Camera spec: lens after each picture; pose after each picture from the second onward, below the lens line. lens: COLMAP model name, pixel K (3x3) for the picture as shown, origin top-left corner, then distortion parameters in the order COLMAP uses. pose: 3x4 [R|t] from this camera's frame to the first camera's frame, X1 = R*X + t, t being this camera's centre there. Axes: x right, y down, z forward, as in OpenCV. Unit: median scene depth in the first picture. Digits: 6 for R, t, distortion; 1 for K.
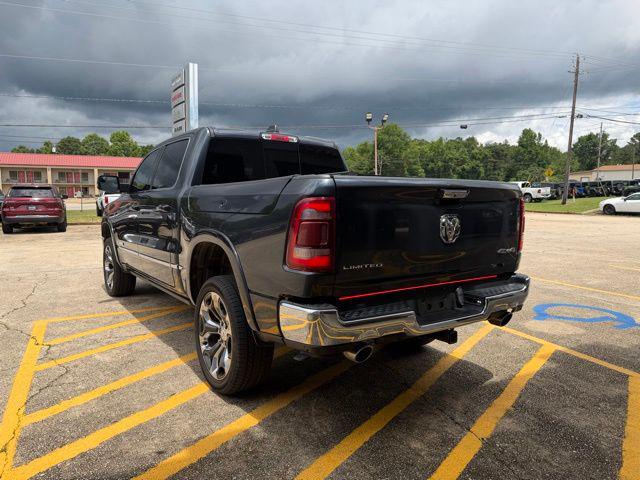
lens RADIAL K [[455.4, 0, 320.6], [0, 455.4, 241.6], [0, 0, 1]] dist [0.017479, -0.028984]
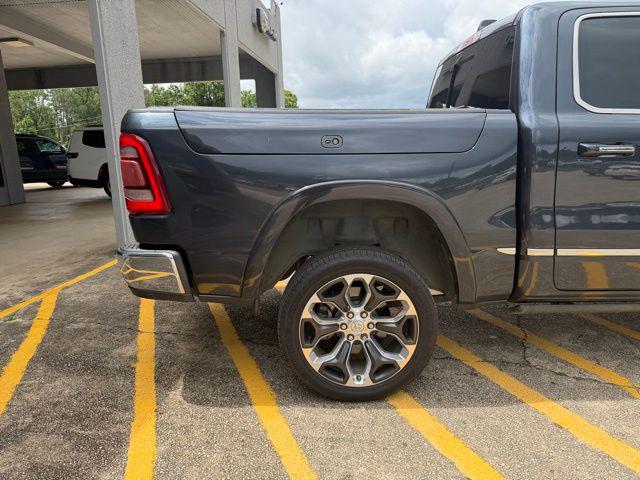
lens RADIAL K [[455.4, 0, 316.0], [0, 455.4, 243.1], [0, 0, 1]] dist [0.017479, -0.028984]
pose [[-0.557658, 0.178247, -0.810707, 0.792369], [-0.069360, 0.963250, 0.259496, -0.123412], [0.827168, 0.200941, -0.524801, 1.499784]]
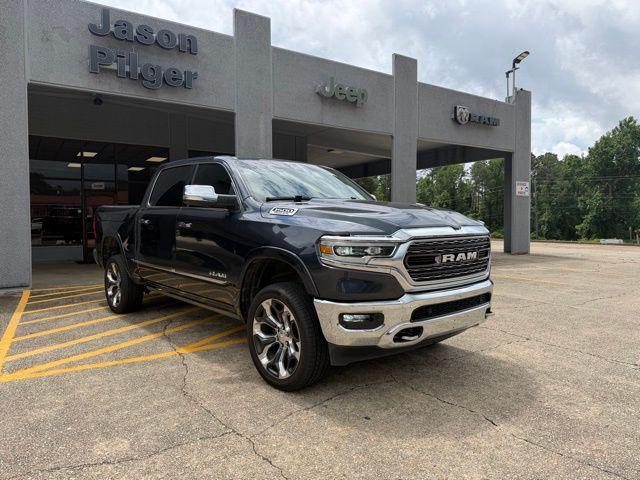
lens RADIAL K [[455.4, 0, 314.2], [0, 455.4, 234.8], [0, 0, 1]] dist [0.017479, -0.028984]
pose [[-0.994603, 0.001474, -0.103743, -0.344420], [-0.012346, 0.991113, 0.132449, -0.281877], [0.103016, 0.133015, -0.985746, 3.050362]]
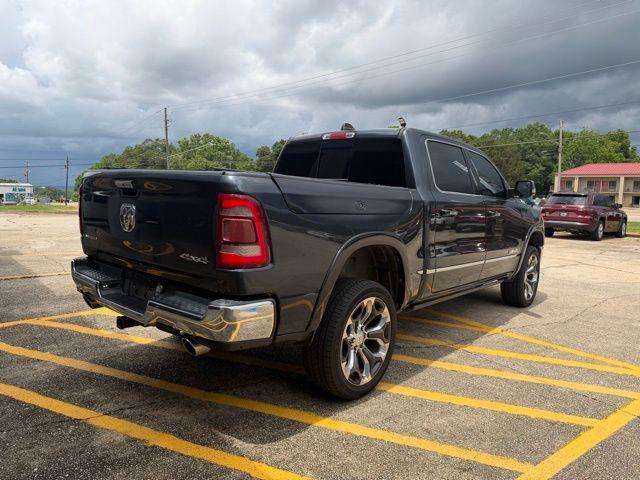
lens RADIAL K [[455.4, 0, 322.6], [0, 455.4, 223.8], [0, 0, 1]] dist [0.017479, -0.028984]
pose [[0.241677, 0.070257, -0.967810, 1.084239], [-0.132096, 0.990473, 0.038916, -0.088253], [0.961323, 0.118439, 0.248655, 0.899424]]
